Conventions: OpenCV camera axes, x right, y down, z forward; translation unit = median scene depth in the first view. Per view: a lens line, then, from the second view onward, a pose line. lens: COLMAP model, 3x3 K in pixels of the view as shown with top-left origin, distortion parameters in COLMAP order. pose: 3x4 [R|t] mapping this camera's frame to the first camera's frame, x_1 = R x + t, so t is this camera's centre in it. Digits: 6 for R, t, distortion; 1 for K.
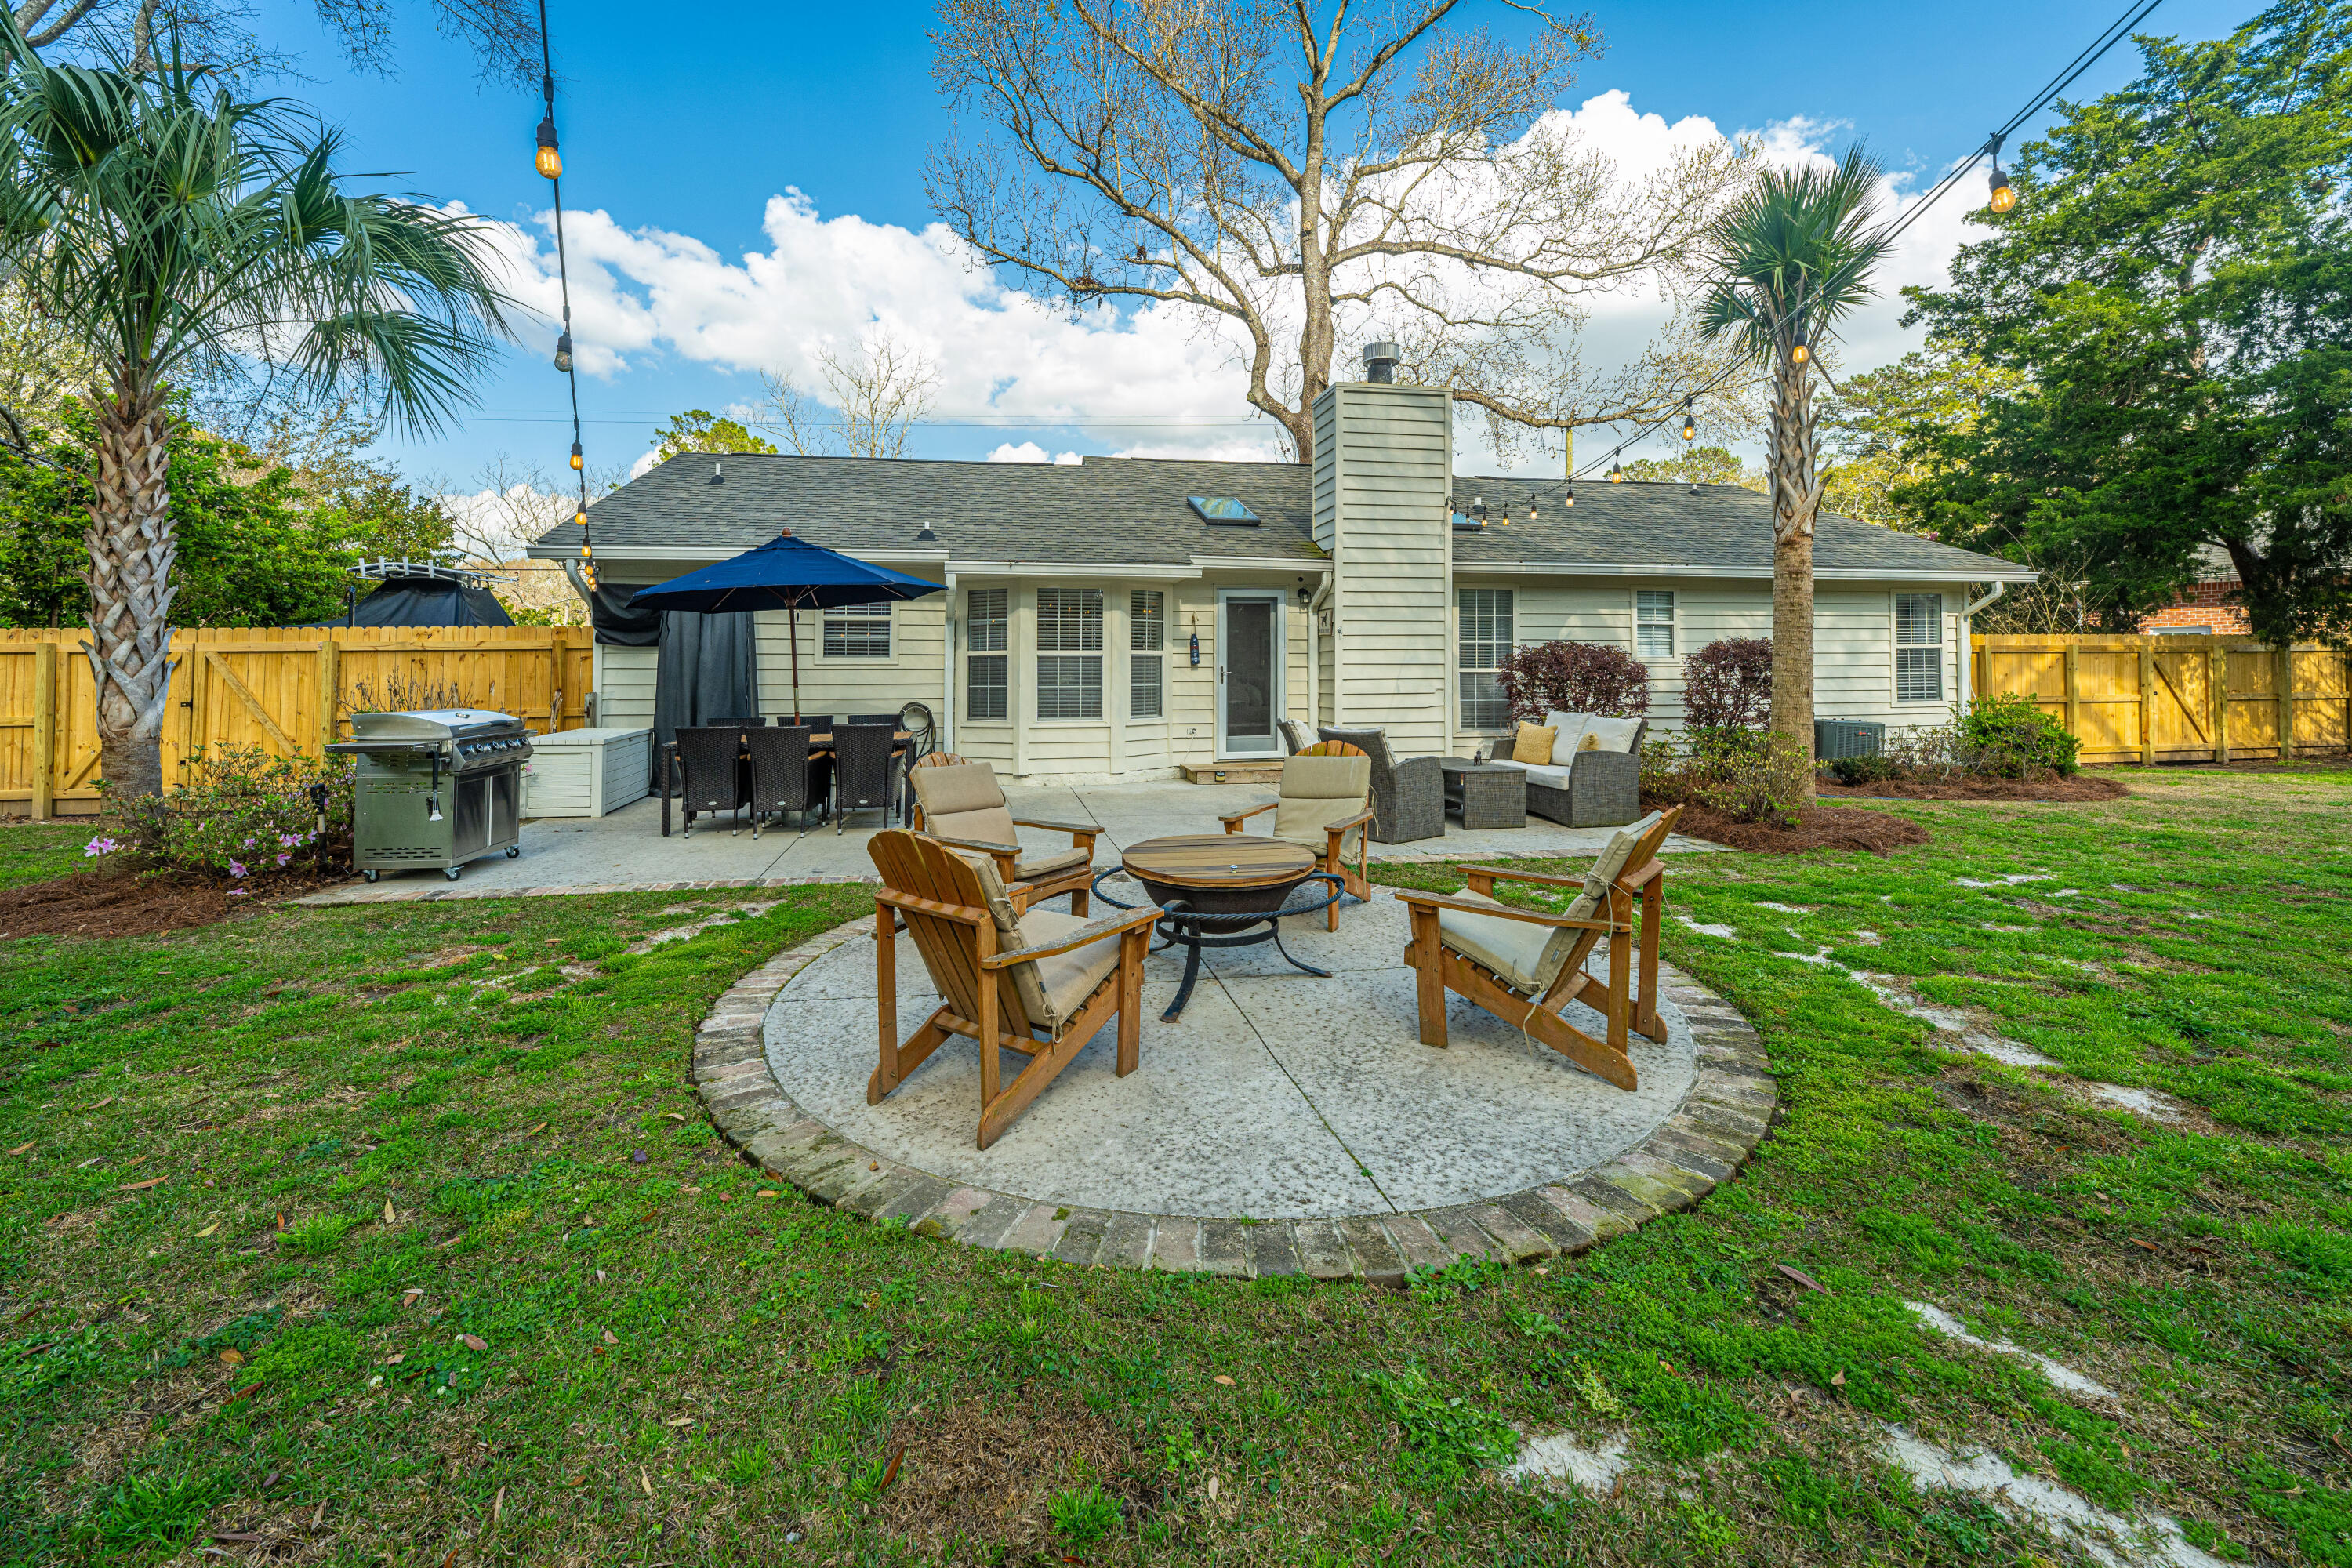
lens RADIAL K [[948.8, 0, 1107.0], [0, 948.8, 677.0], [0, 0, 1]] dist [-0.002446, -0.000286]
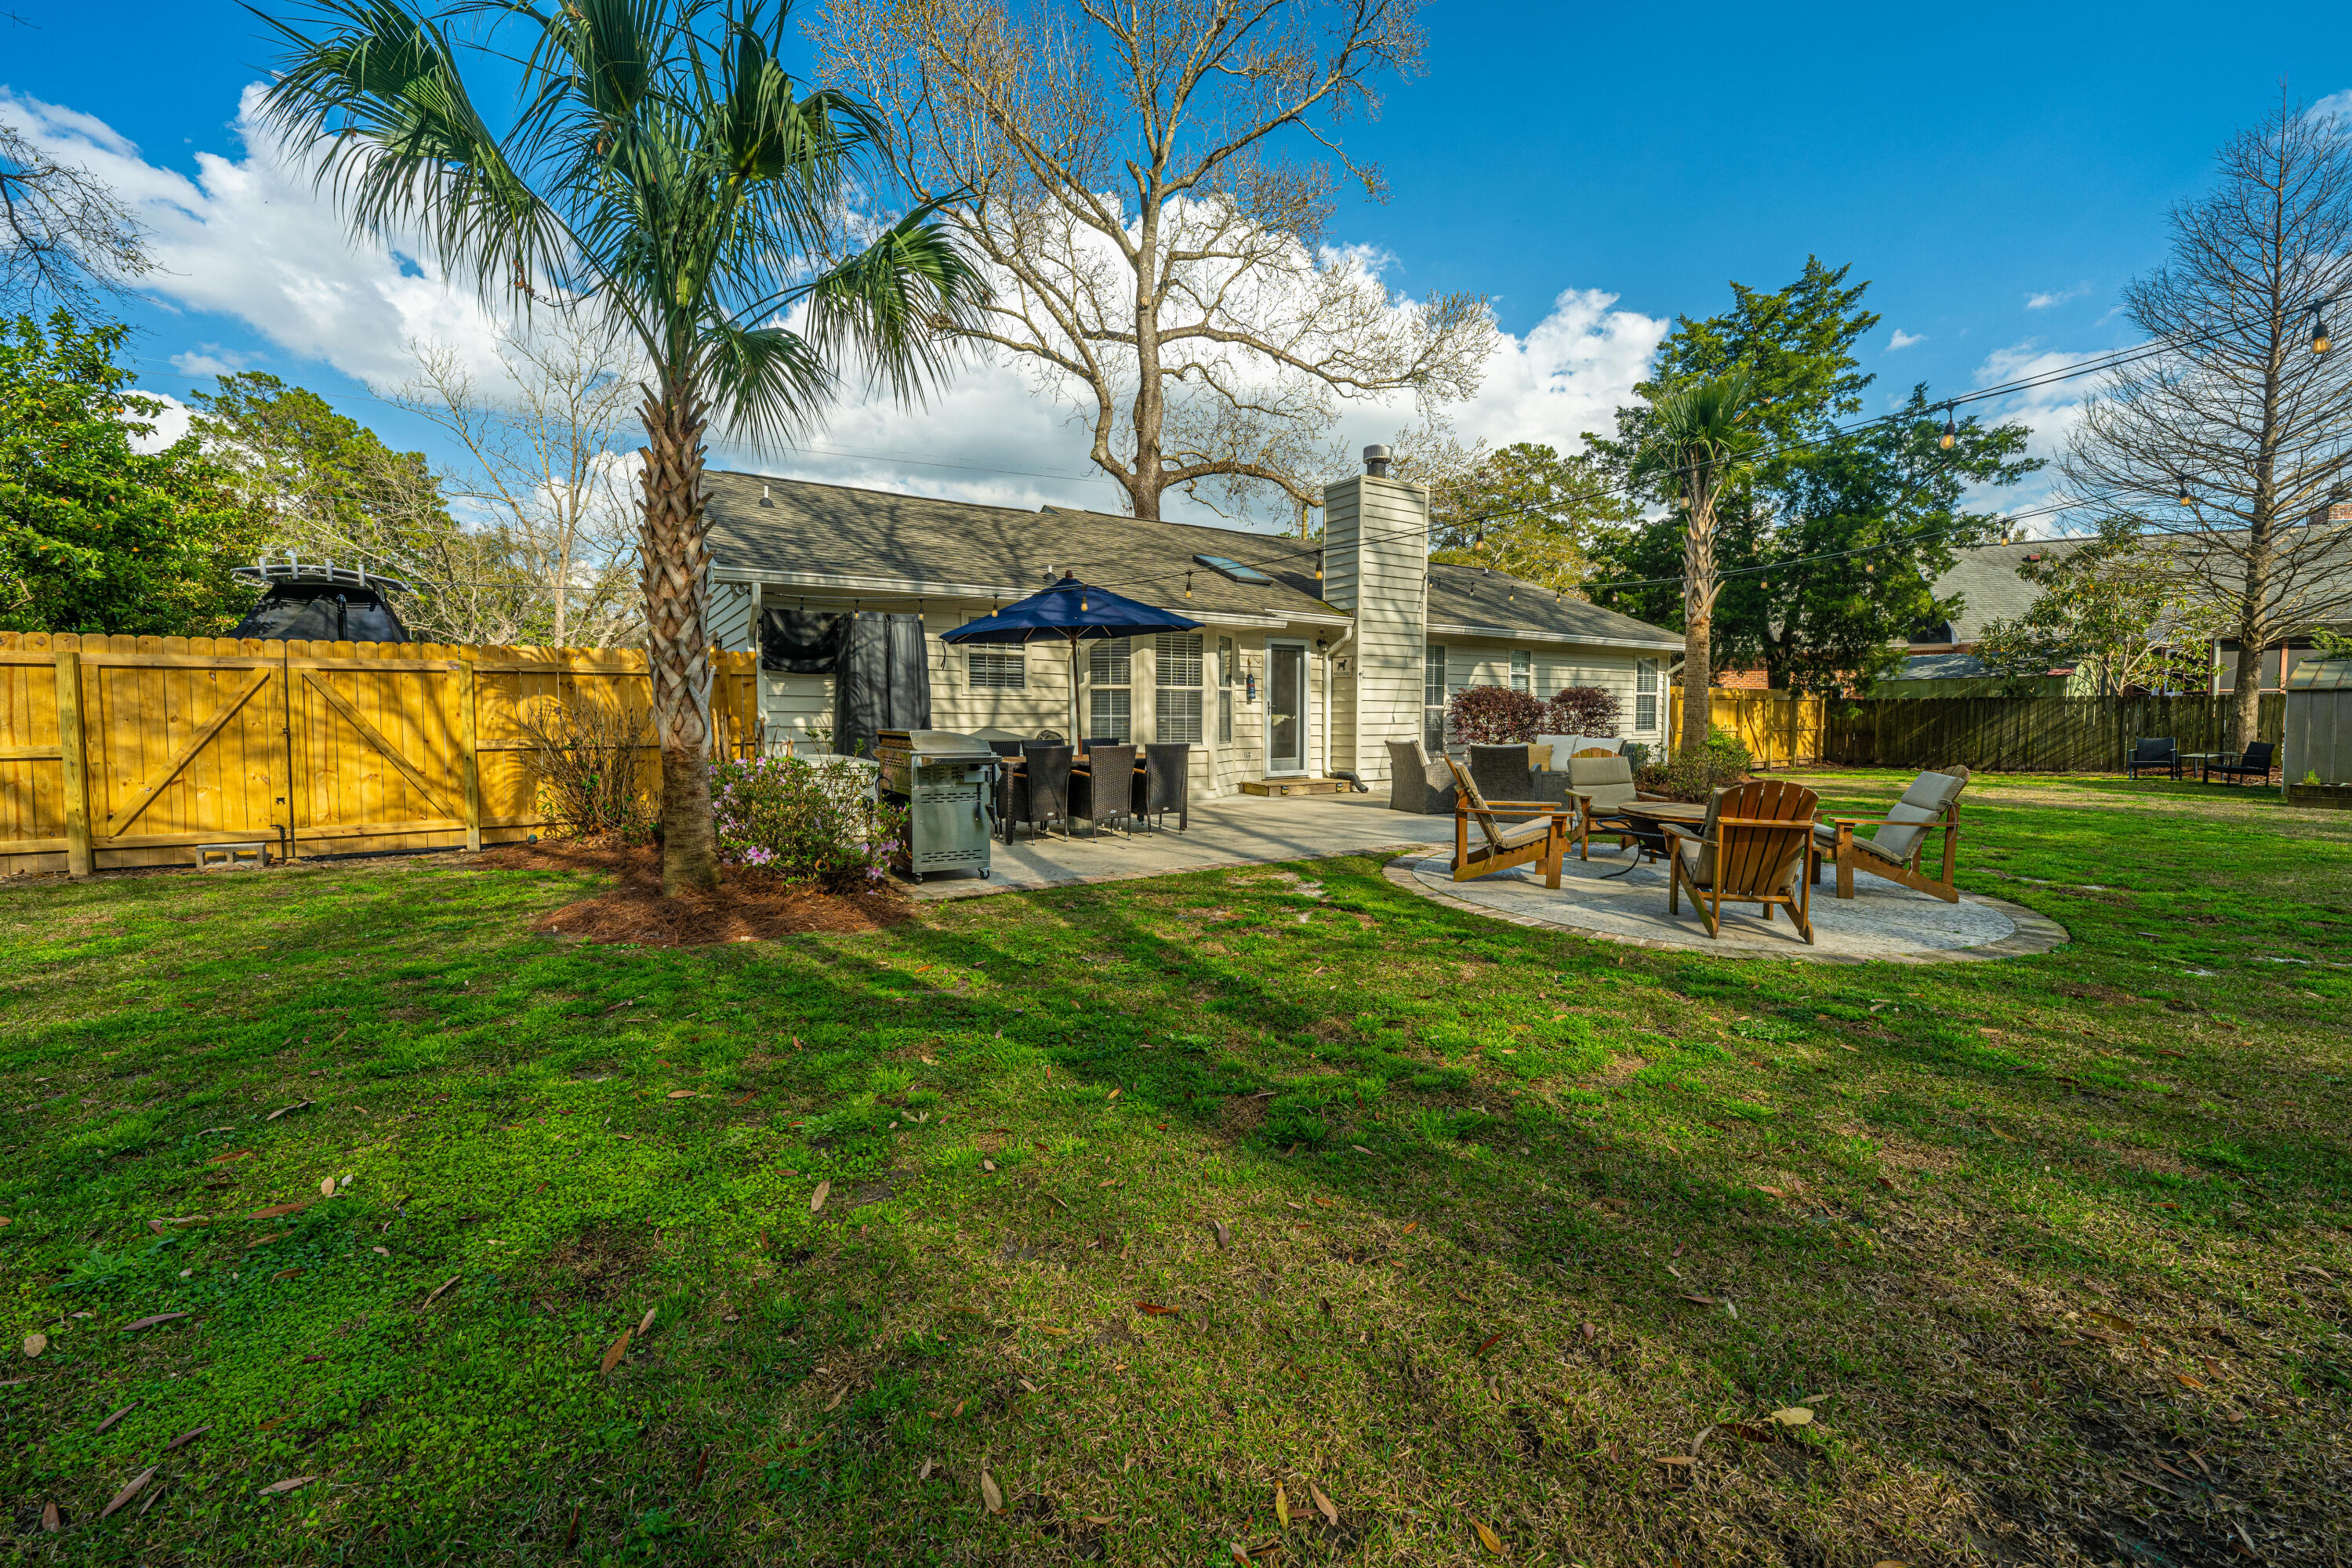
lens RADIAL K [[948.8, 0, 1111.9], [0, 948.8, 782.1], [0, 0, 1]] dist [-0.002446, -0.000286]
pose [[0.923285, -0.021055, 0.383539, -0.450170], [-0.003789, 0.997949, 0.063906, 0.012971], [-0.384098, -0.060457, 0.921311, -0.045322]]
